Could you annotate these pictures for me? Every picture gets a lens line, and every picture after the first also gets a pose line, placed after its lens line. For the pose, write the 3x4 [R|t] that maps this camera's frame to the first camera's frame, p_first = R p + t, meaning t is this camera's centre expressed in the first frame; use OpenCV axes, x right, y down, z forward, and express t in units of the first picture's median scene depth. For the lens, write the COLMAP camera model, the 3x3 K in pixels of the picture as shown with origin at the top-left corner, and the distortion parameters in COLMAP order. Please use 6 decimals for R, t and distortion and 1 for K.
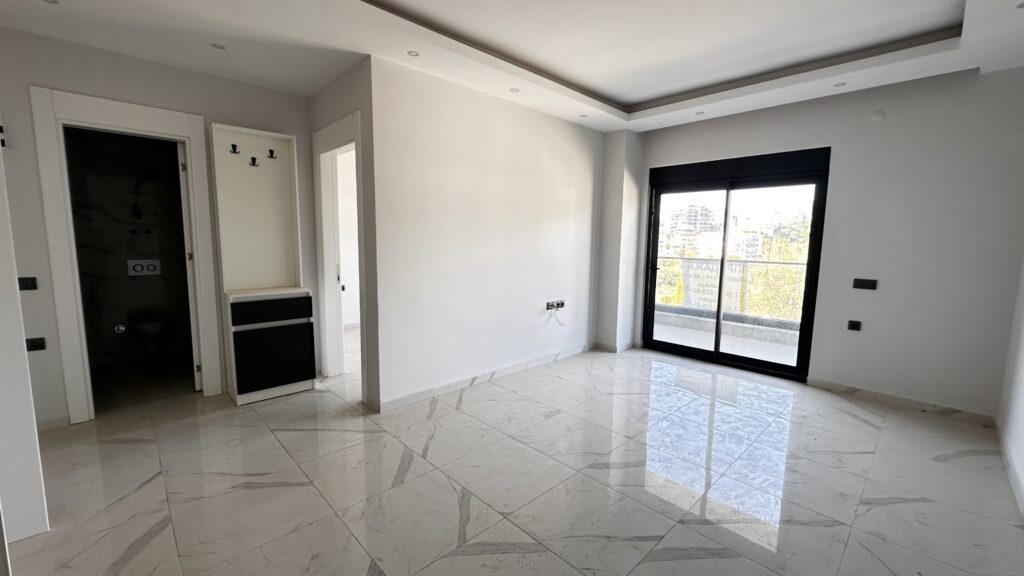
lens RADIAL K [[411.1, 0, 508.3], [0, 411.1, 288.0], [0, 0, 1]] dist [0.001417, 0.000156]
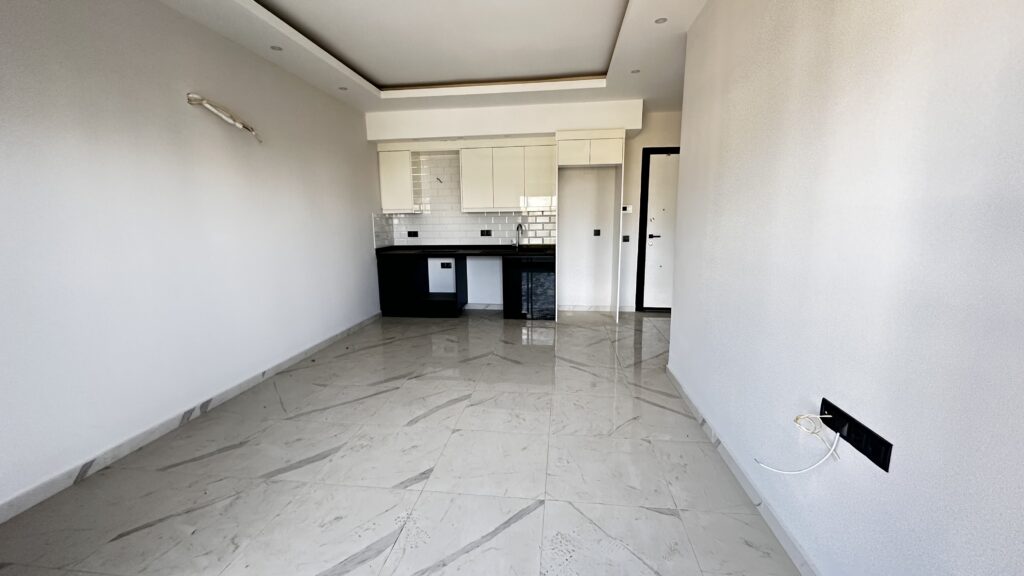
lens RADIAL K [[408.3, 0, 510.7], [0, 408.3, 288.6], [0, 0, 1]] dist [-0.004161, 0.000689]
pose [[-0.773115, 0.100763, -0.626211, 0.503937], [-0.074289, 0.966119, 0.247174, -0.112980], [0.629900, 0.237614, -0.739435, 1.148259]]
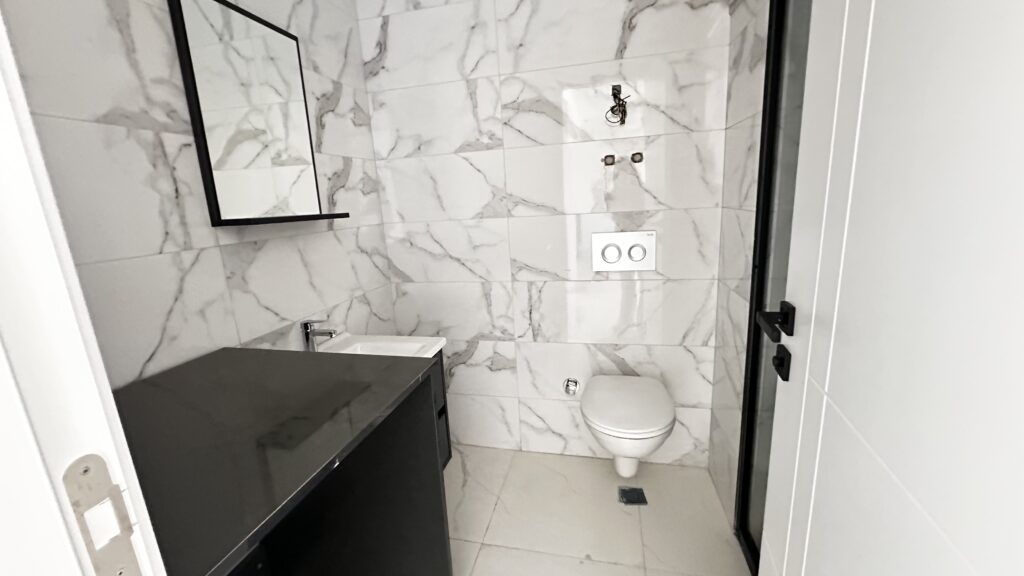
lens RADIAL K [[408.3, 0, 510.7], [0, 408.3, 288.6], [0, 0, 1]] dist [-0.004161, 0.000689]
pose [[0.550608, 0.137380, -0.823382, -0.664460], [-0.032174, 0.989125, 0.143518, -0.073671], [0.834144, -0.052531, 0.549040, 0.747058]]
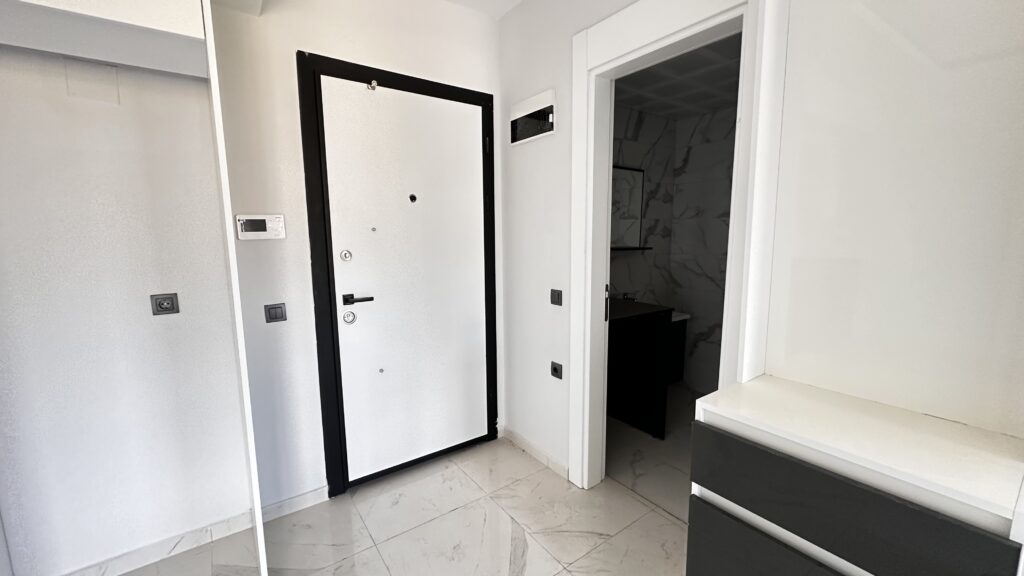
lens RADIAL K [[408.3, 0, 510.7], [0, 408.3, 288.6], [0, 0, 1]] dist [-0.004161, 0.000689]
pose [[-0.135984, 0.125029, -0.982790, -0.236937], [-0.107346, 0.984305, 0.140075, -0.086869], [0.984878, 0.124546, -0.120428, 0.666568]]
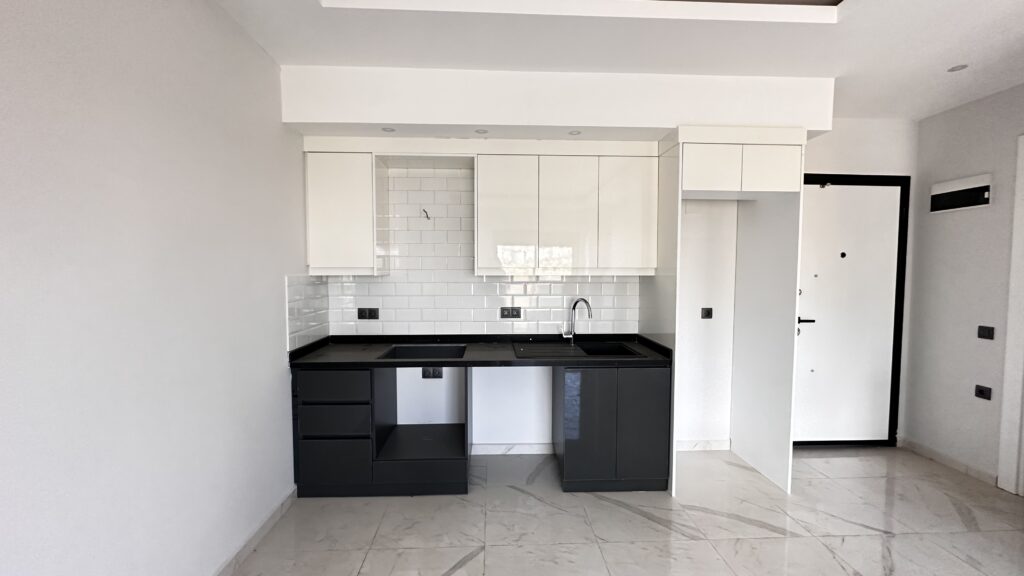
lens RADIAL K [[408.3, 0, 510.7], [0, 408.3, 288.6], [0, 0, 1]] dist [-0.004161, 0.000689]
pose [[-0.651641, 0.019950, -0.758266, 0.247132], [-0.101710, 0.988328, 0.113411, -0.074885], [0.751678, 0.151026, -0.642006, 0.492274]]
